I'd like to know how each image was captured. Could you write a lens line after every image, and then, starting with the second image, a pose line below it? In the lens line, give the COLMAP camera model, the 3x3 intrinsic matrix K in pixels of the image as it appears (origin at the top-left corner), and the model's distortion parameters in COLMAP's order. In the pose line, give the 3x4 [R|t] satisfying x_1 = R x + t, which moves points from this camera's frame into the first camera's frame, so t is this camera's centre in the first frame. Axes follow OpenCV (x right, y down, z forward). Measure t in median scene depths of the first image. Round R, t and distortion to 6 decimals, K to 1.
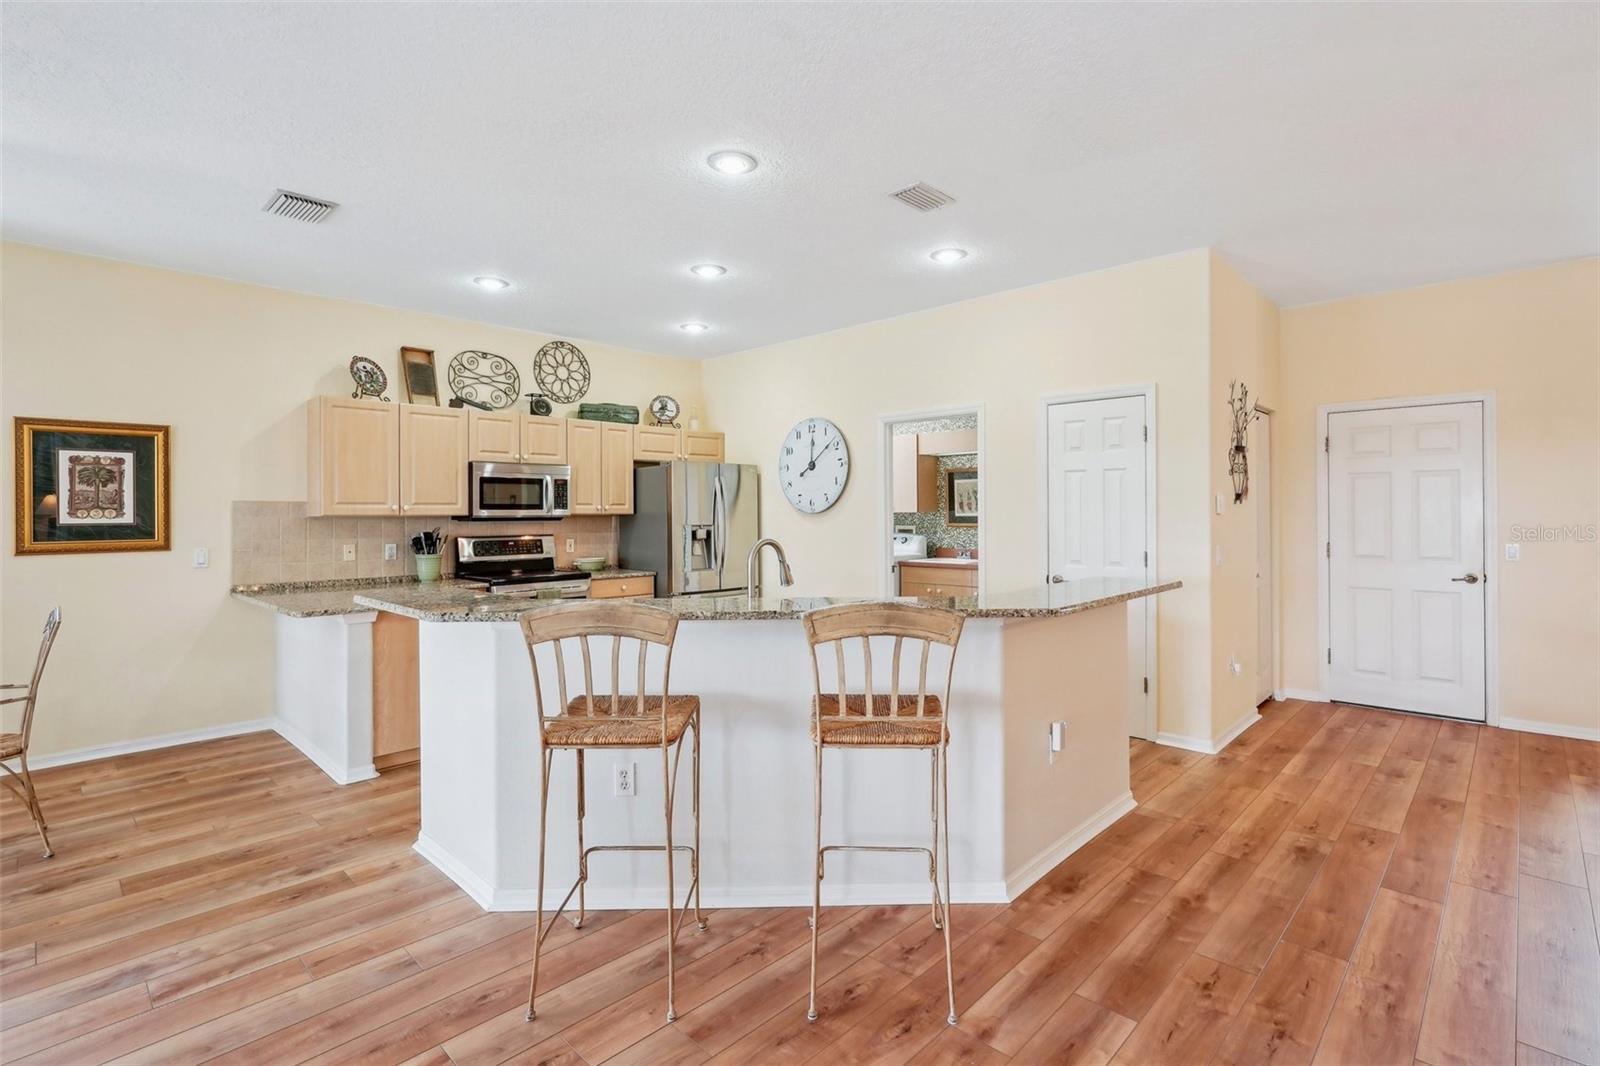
lens RADIAL K [[749.8, 0, 810.9], [0, 749.8, 512.6], [0, 0, 1]] dist [-0.004655, 0.000992]
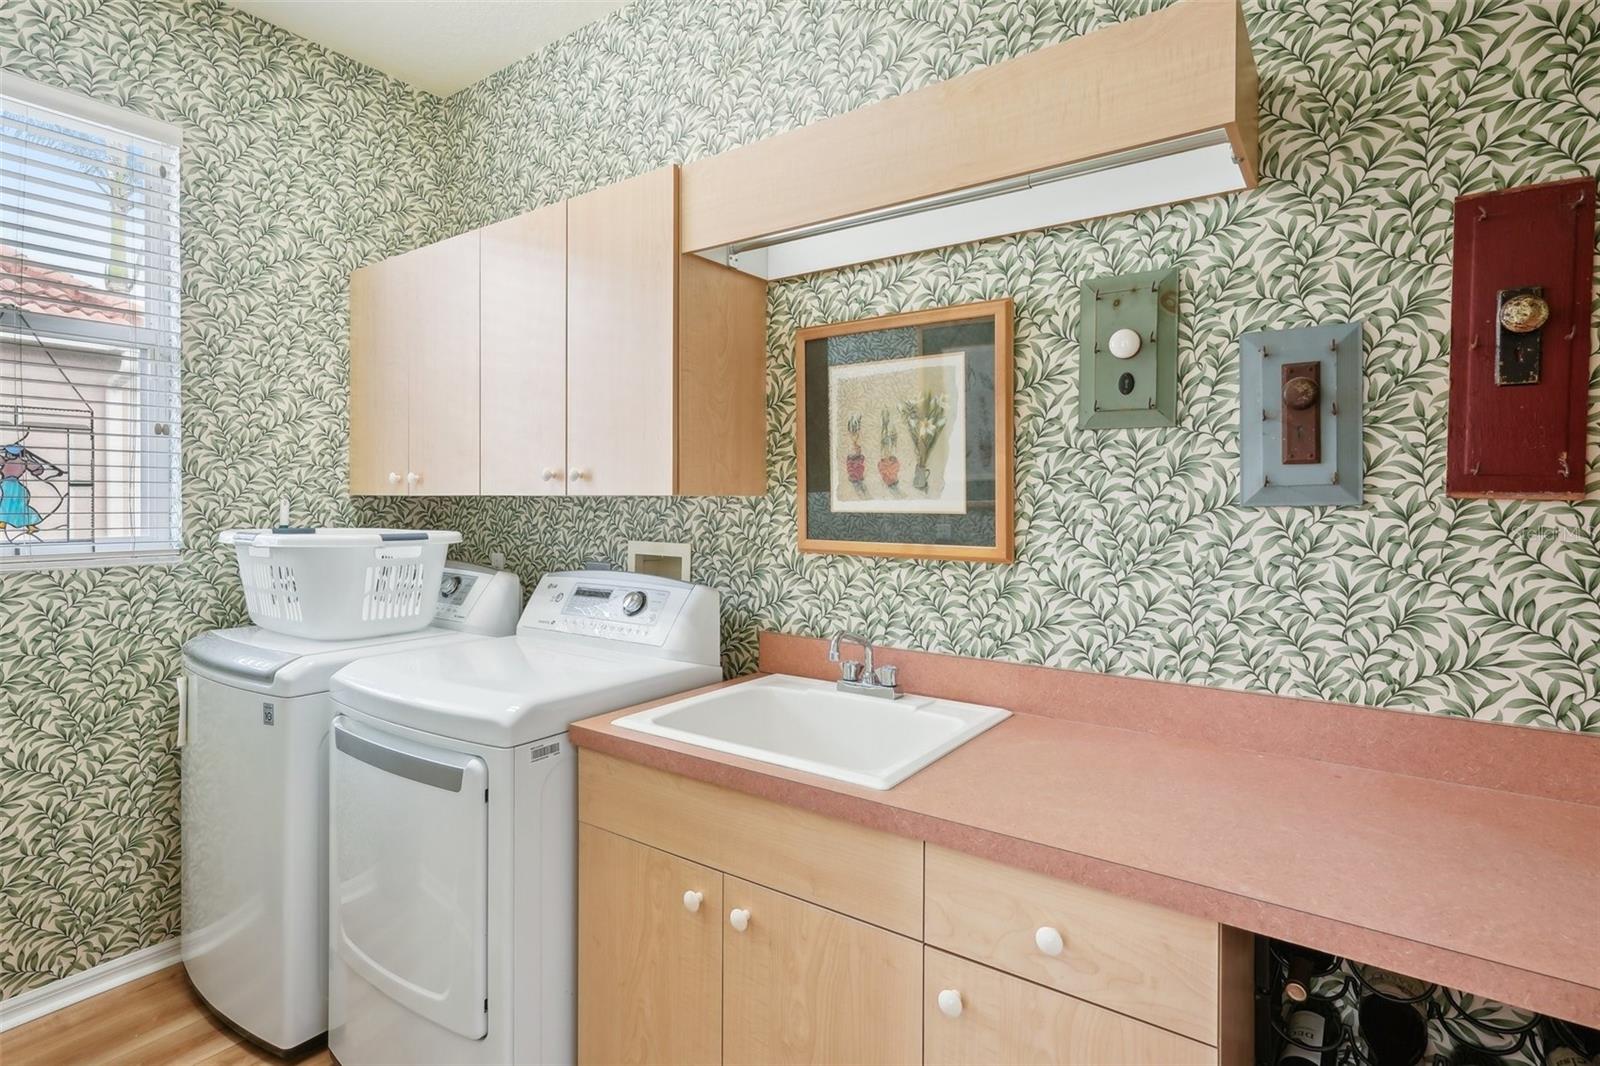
lens RADIAL K [[801.8, 0, 802.7], [0, 801.8, 517.8], [0, 0, 1]] dist [-0.001141, 0.001438]
pose [[0.989294, 0.004240, 0.145875, 0.186559], [-0.008804, 0.999491, 0.030662, -0.002070], [-0.145670, -0.031619, 0.988828, 0.953612]]
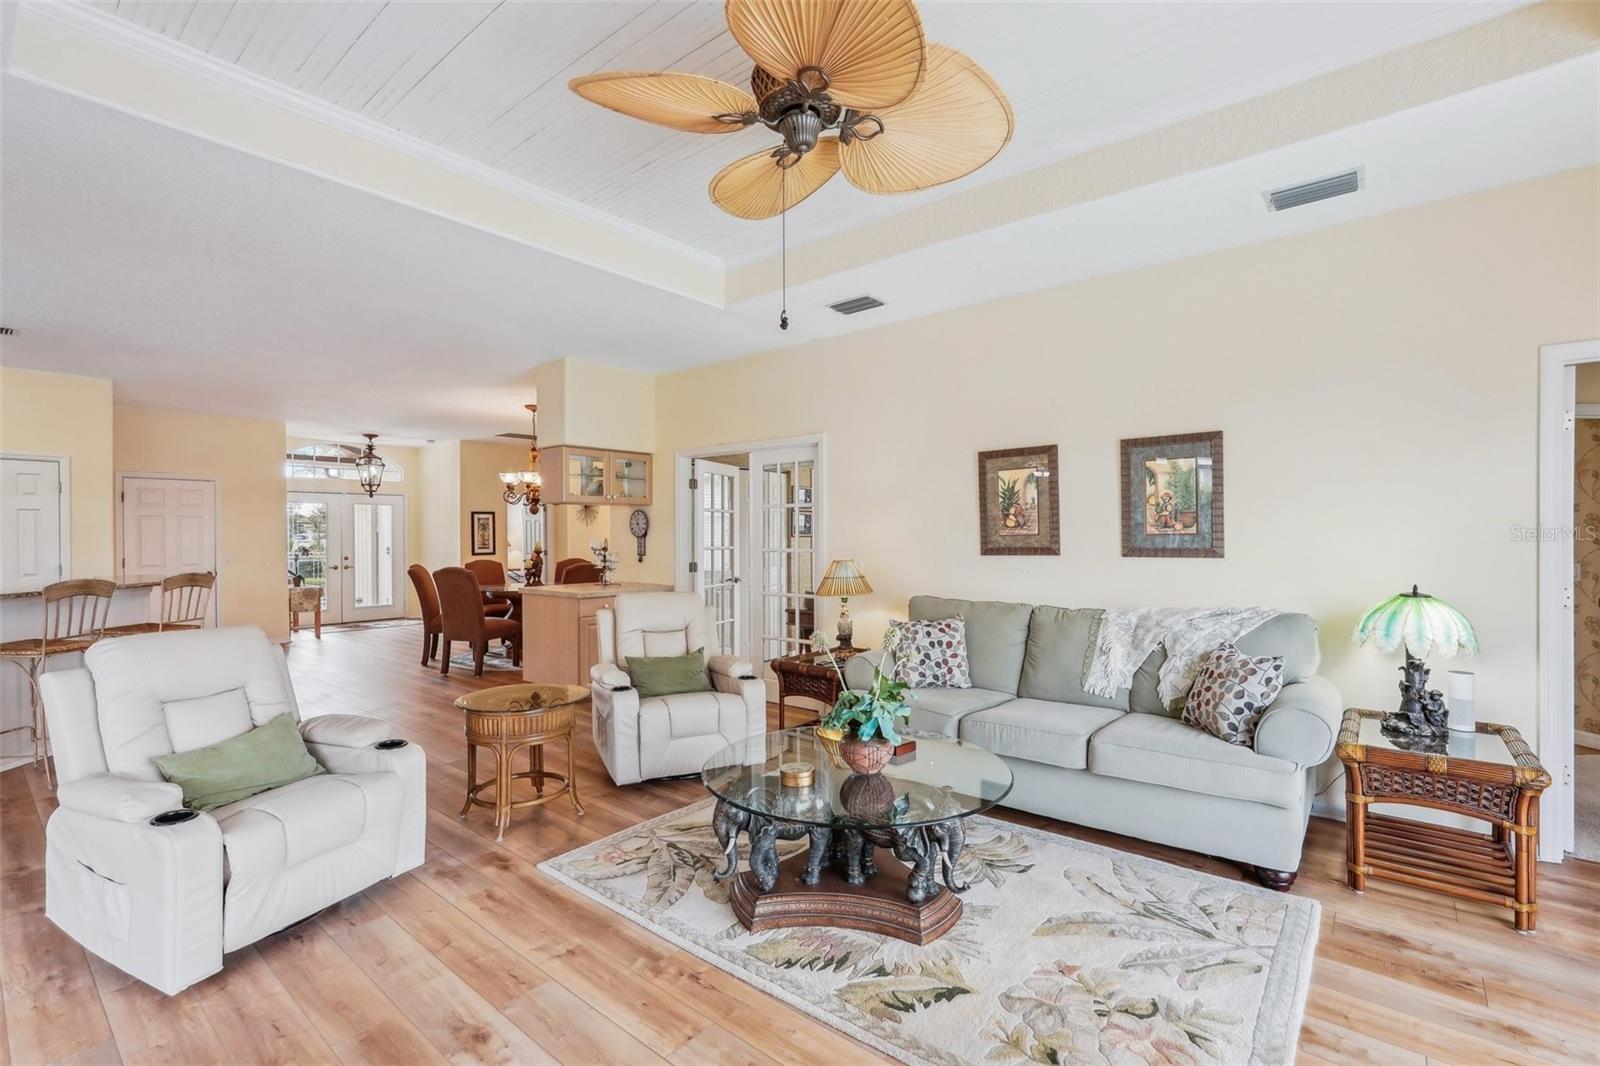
lens RADIAL K [[721.8, 0, 799.0], [0, 721.8, 541.0], [0, 0, 1]] dist [-0.002230, 0.000890]
pose [[-0.061419, -0.001345, 0.998111, -0.853591], [0.005636, 0.999983, 0.001694, 0.007153], [-0.998096, 0.005730, -0.061410, -0.313831]]
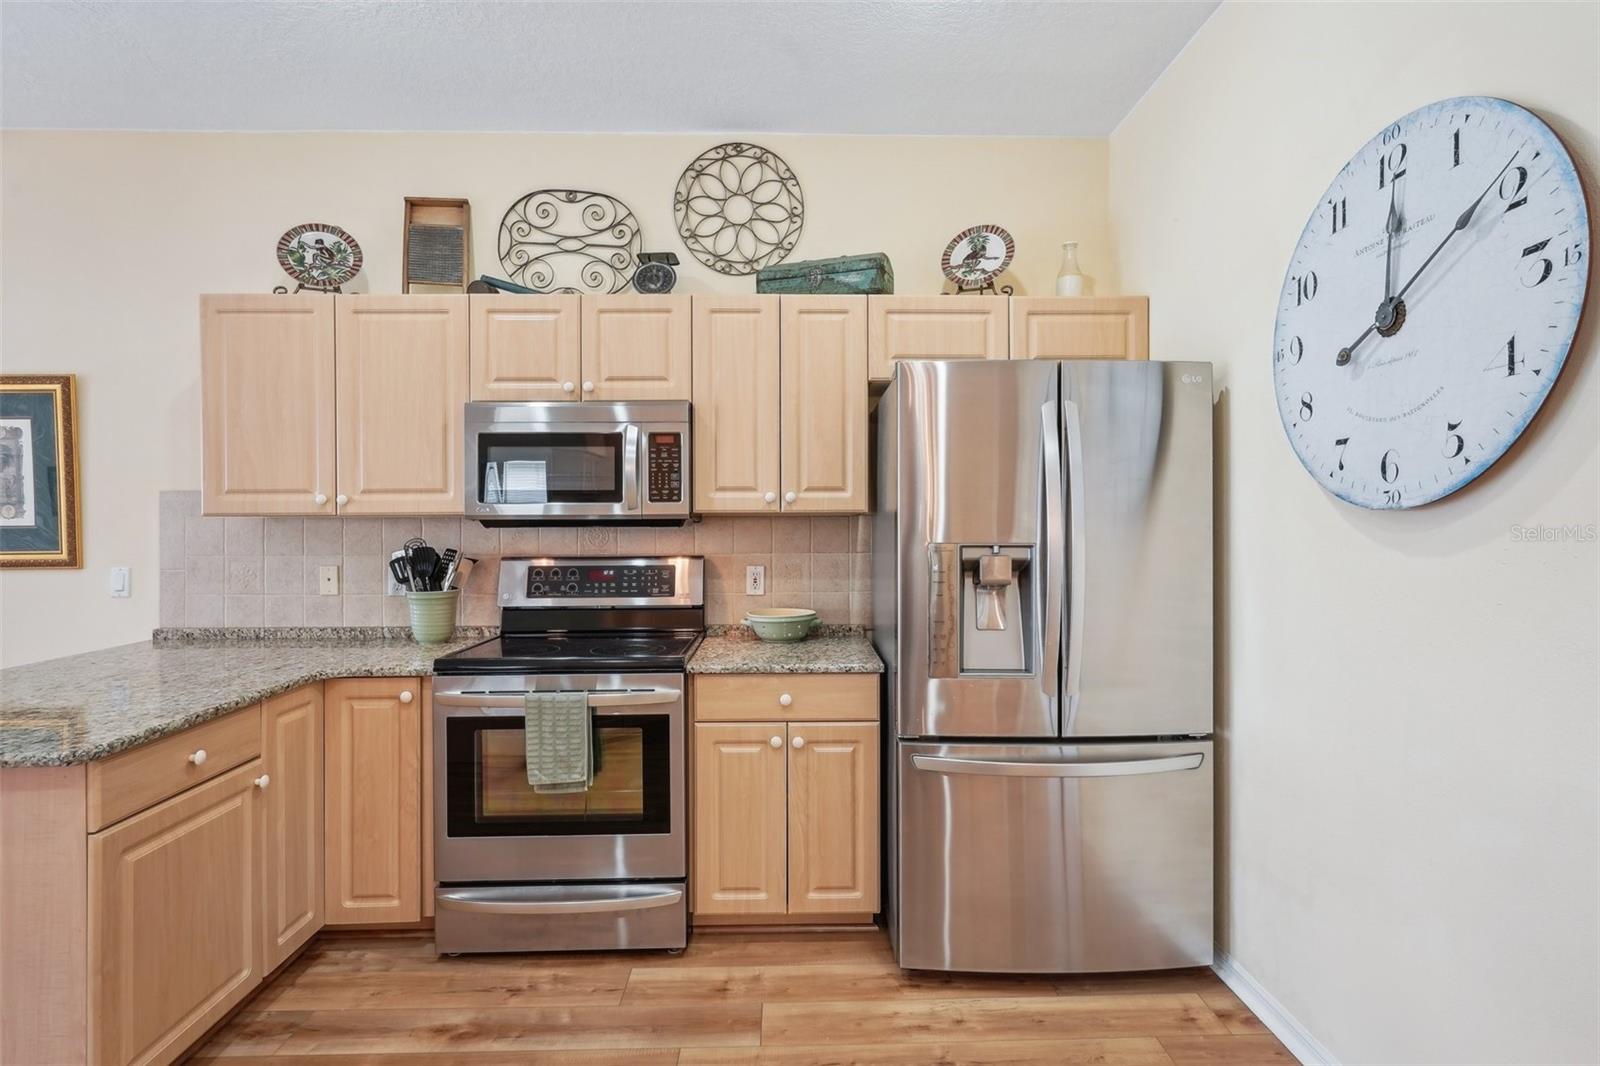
lens RADIAL K [[801.8, 0, 802.7], [0, 801.8, 517.8], [0, 0, 1]] dist [-0.001141, 0.001438]
pose [[0.711448, 0.004376, -0.702725, 0.053806], [0.001394, 0.999970, 0.007638, 0.001900], [0.702737, -0.006413, 0.711421, 0.735779]]
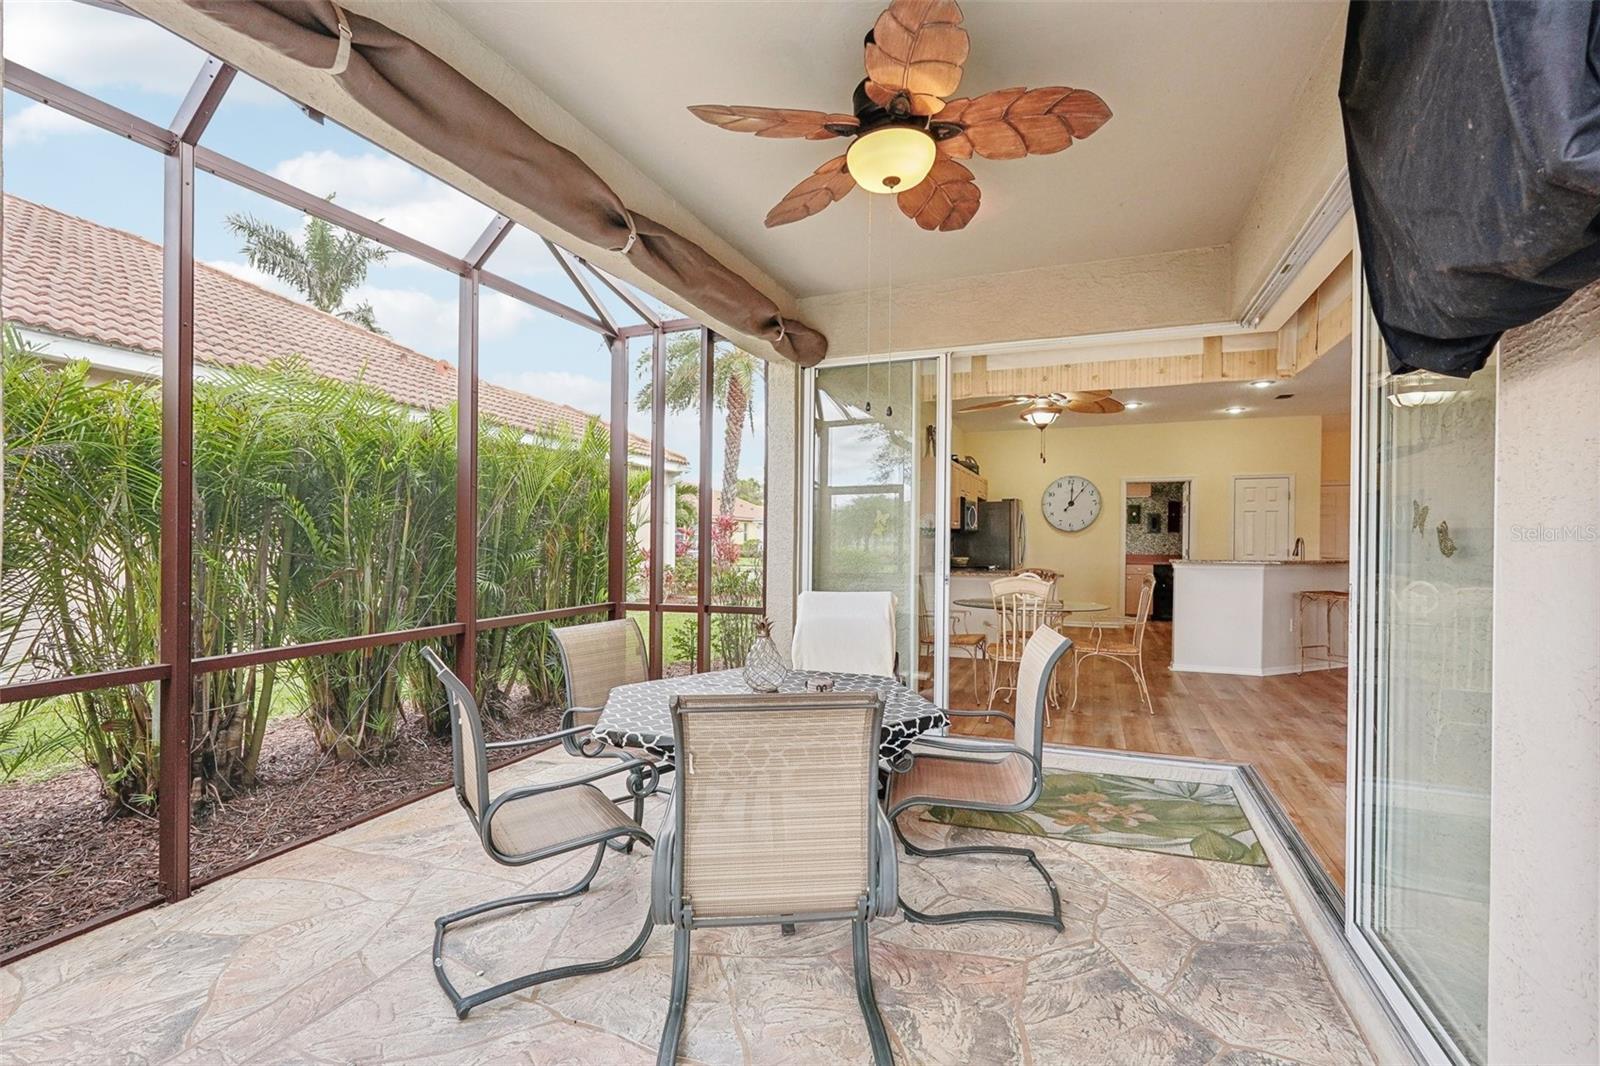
lens RADIAL K [[721.8, 0, 799.0], [0, 721.8, 541.0], [0, 0, 1]] dist [-0.002230, 0.000890]
pose [[0.929889, 0.009023, 0.367731, -1.298059], [-0.009635, 0.999954, -0.000172, 0.032689], [-0.367715, -0.003383, 0.929932, -0.341979]]
